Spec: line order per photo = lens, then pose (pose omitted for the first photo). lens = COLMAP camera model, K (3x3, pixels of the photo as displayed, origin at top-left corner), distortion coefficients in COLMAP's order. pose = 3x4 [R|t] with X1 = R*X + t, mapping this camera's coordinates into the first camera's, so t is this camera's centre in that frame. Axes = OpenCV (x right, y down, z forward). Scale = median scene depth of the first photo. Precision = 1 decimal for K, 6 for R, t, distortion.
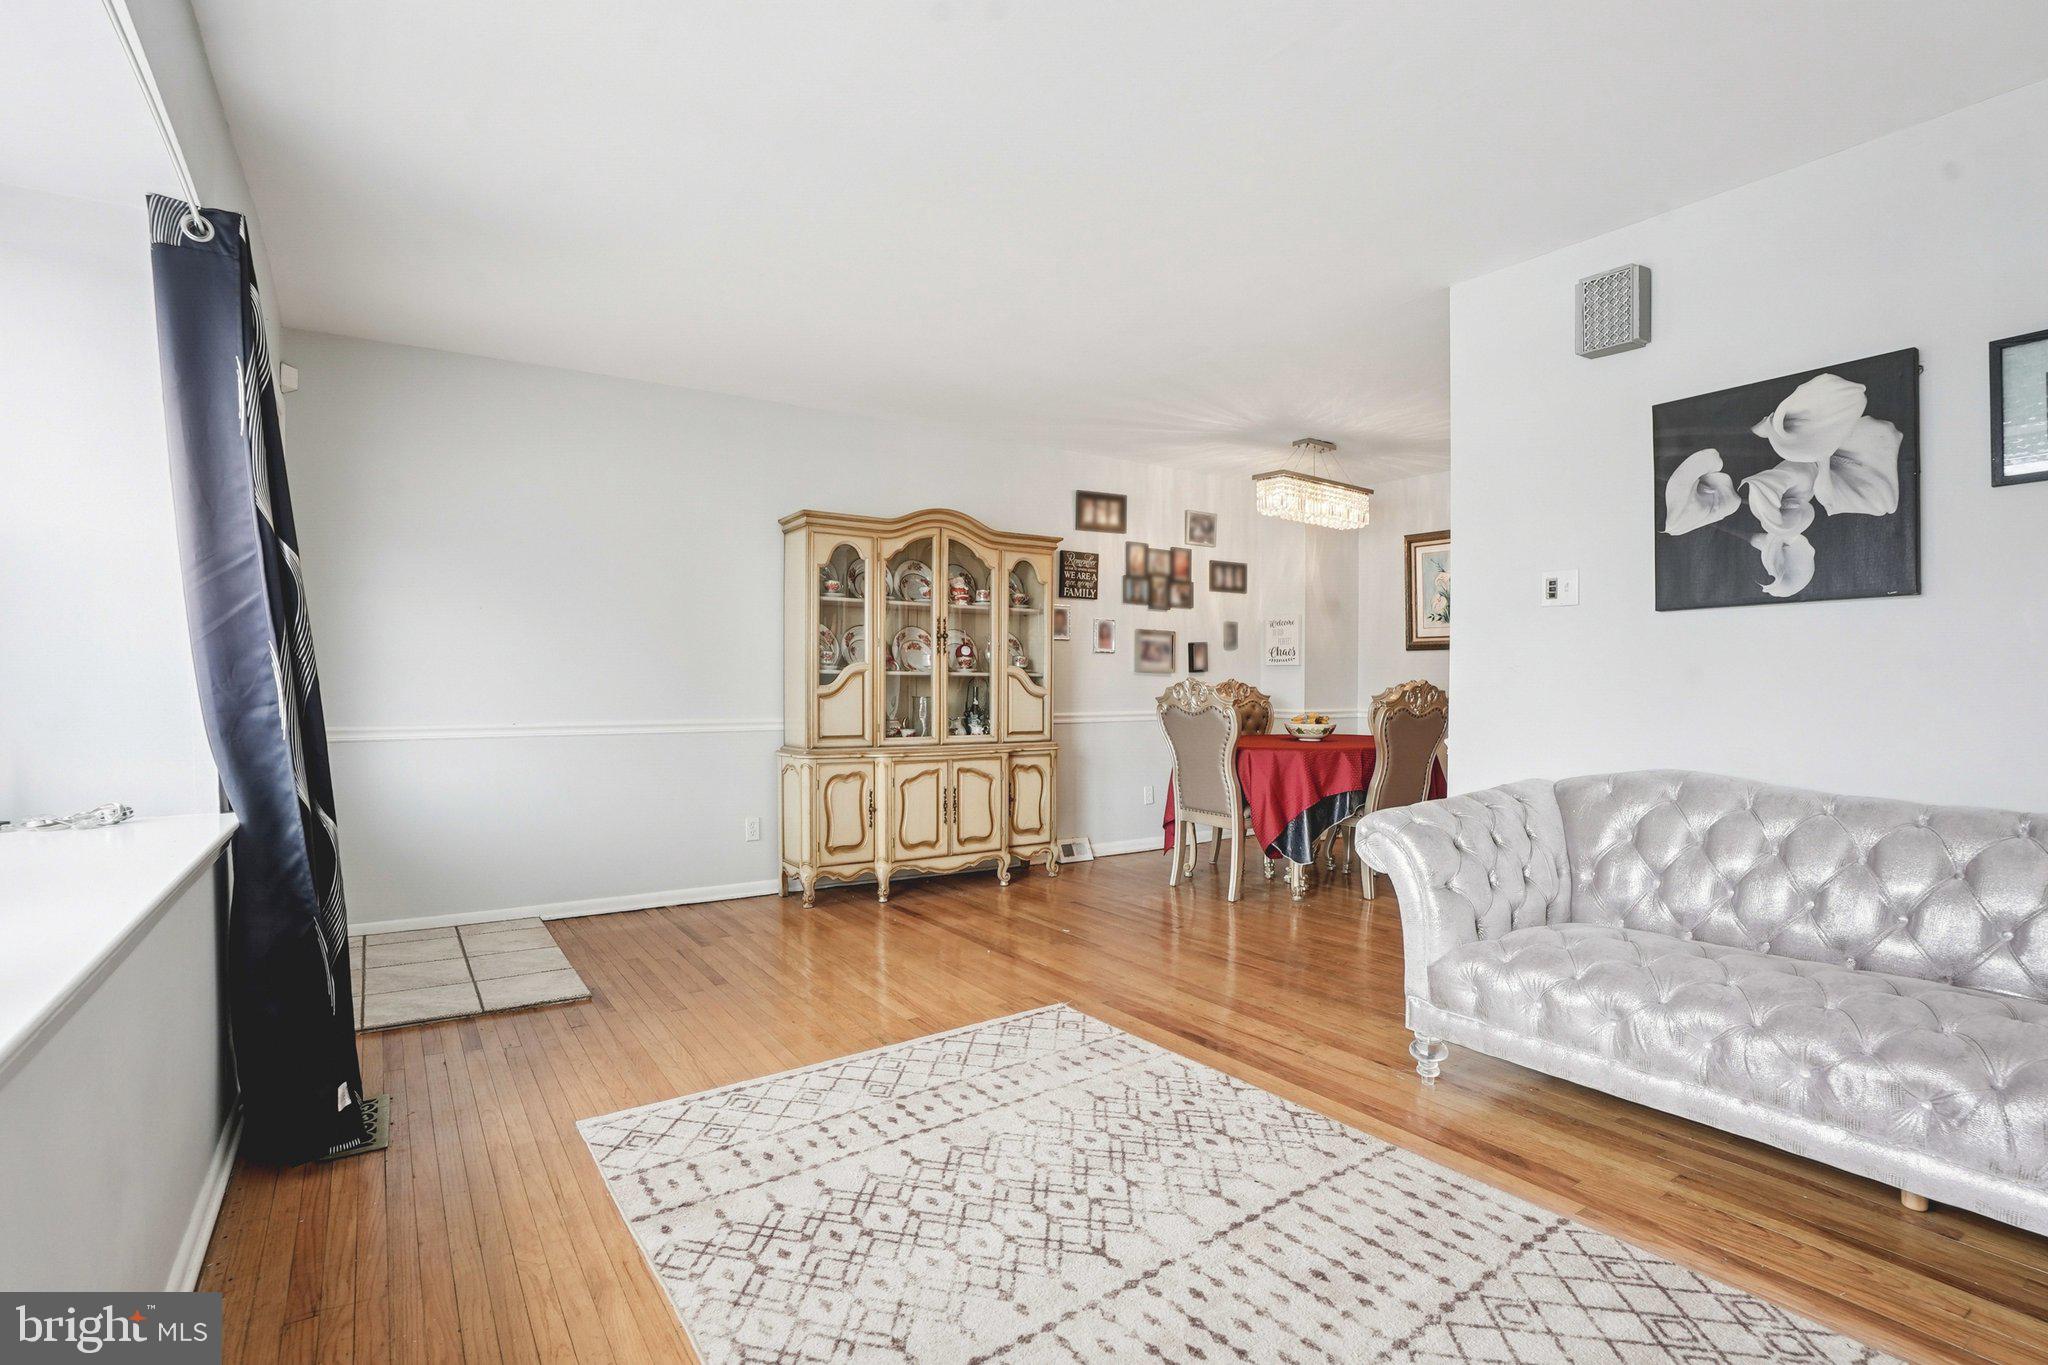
lens RADIAL K [[980.4, 0, 1016.2], [0, 980.4, 702.6], [0, 0, 1]] dist [-0.048381, 0.001343]
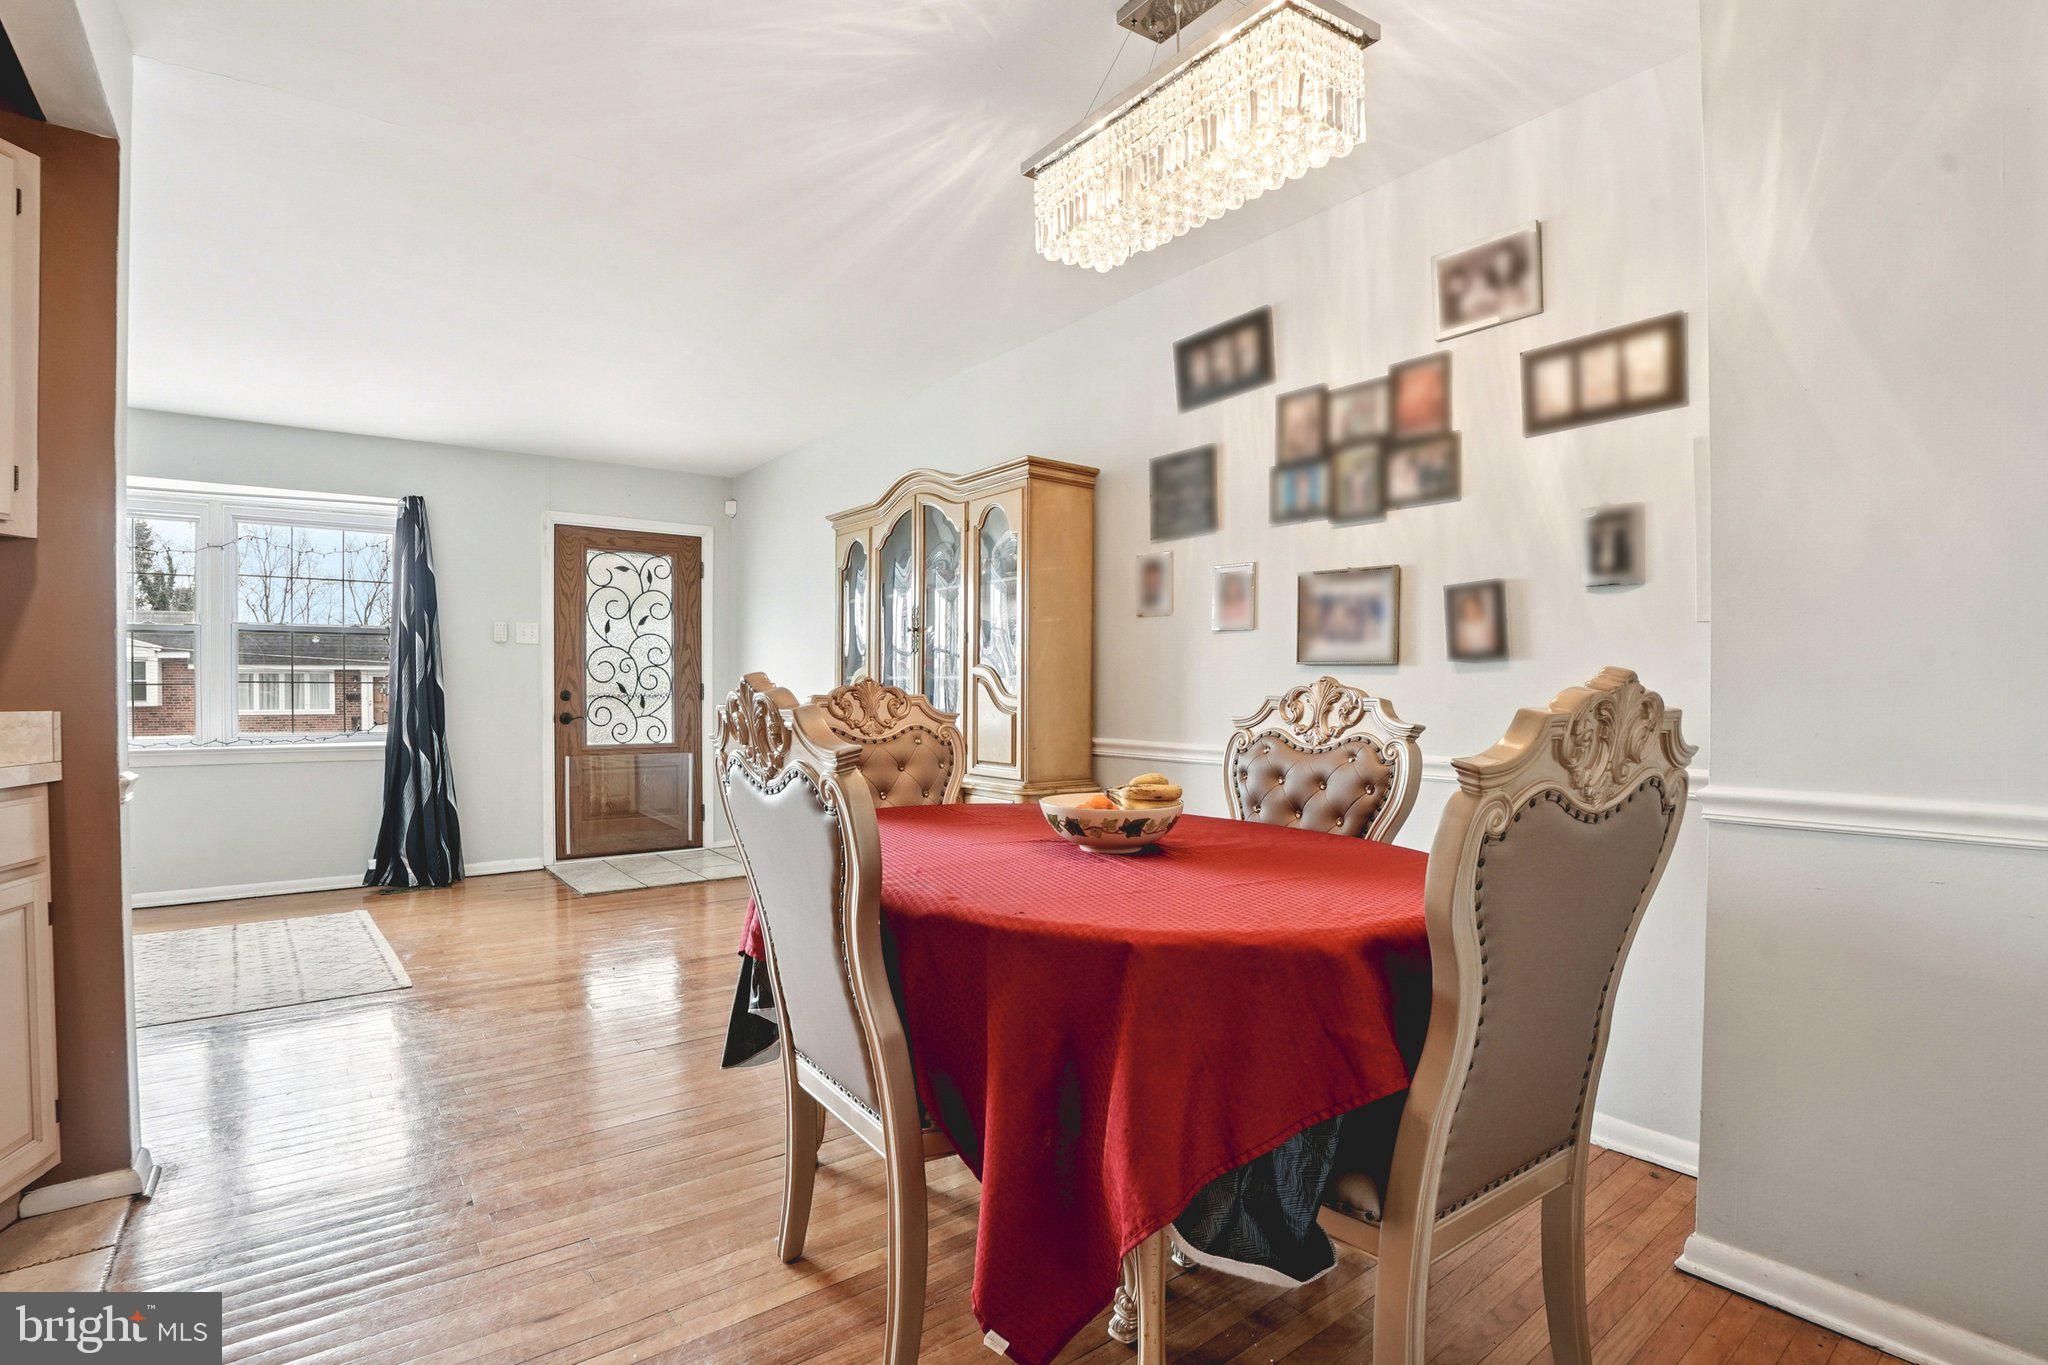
lens RADIAL K [[980.4, 0, 1016.2], [0, 980.4, 702.6], [0, 0, 1]] dist [-0.048381, 0.001343]
pose [[0.037187, 0.013482, -0.999217, 0.700720], [-0.022070, 0.999676, 0.012667, -0.019520], [0.999065, 0.021582, 0.037472, 1.014081]]
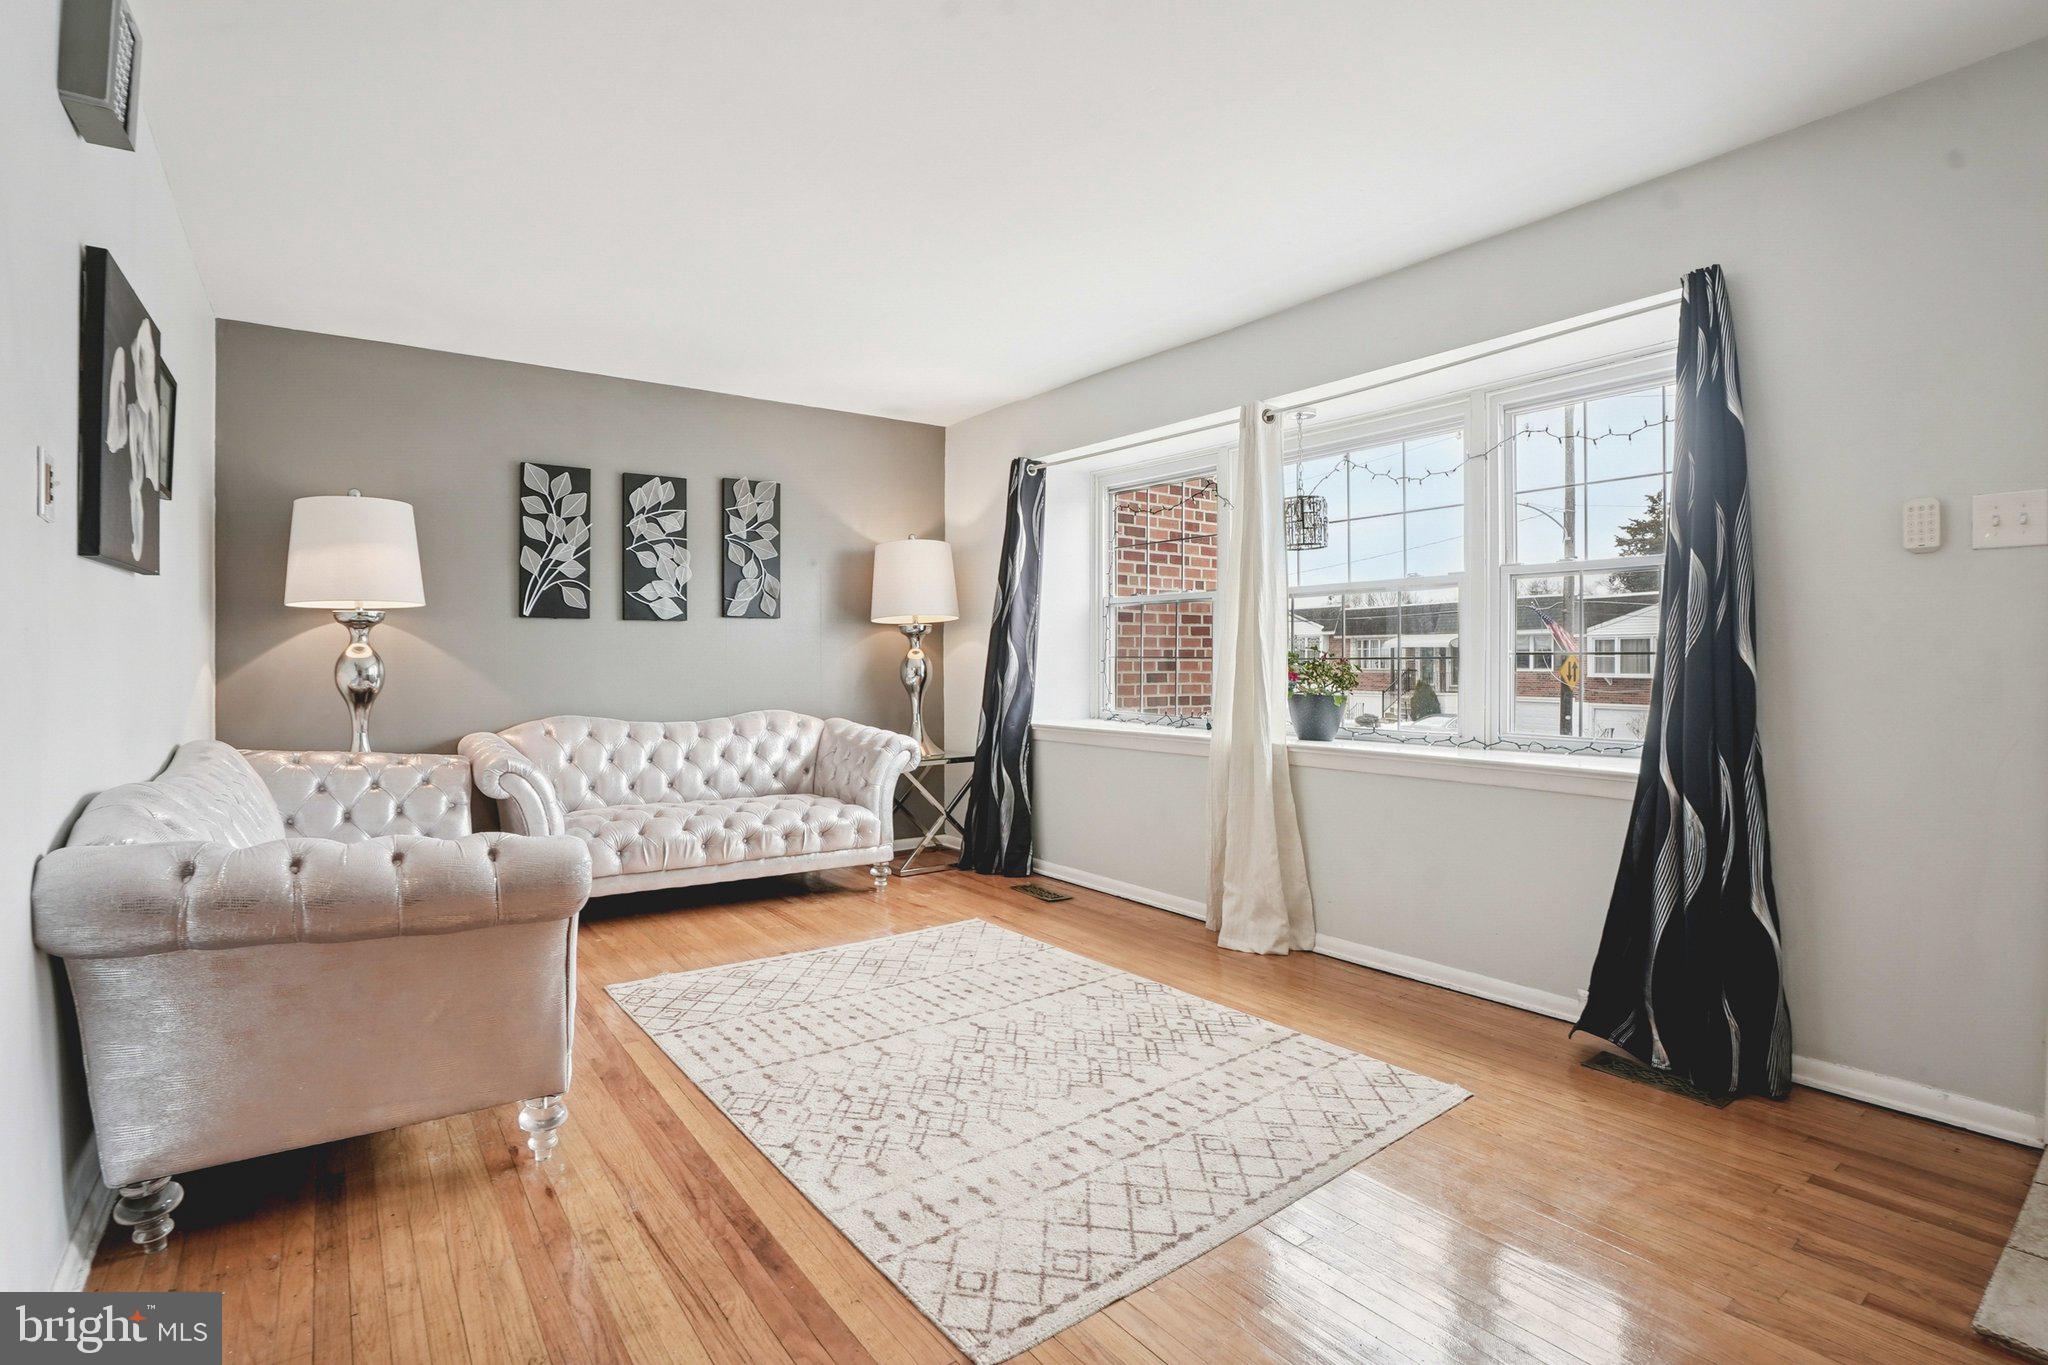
lens RADIAL K [[980.4, 0, 1016.2], [0, 980.4, 702.6], [0, 0, 1]] dist [-0.048381, 0.001343]
pose [[-0.999595, -0.002230, -0.028386, 0.027229], [-0.003981, 0.998082, 0.061783, -0.018896], [0.028194, 0.061871, -0.997686, 0.896715]]
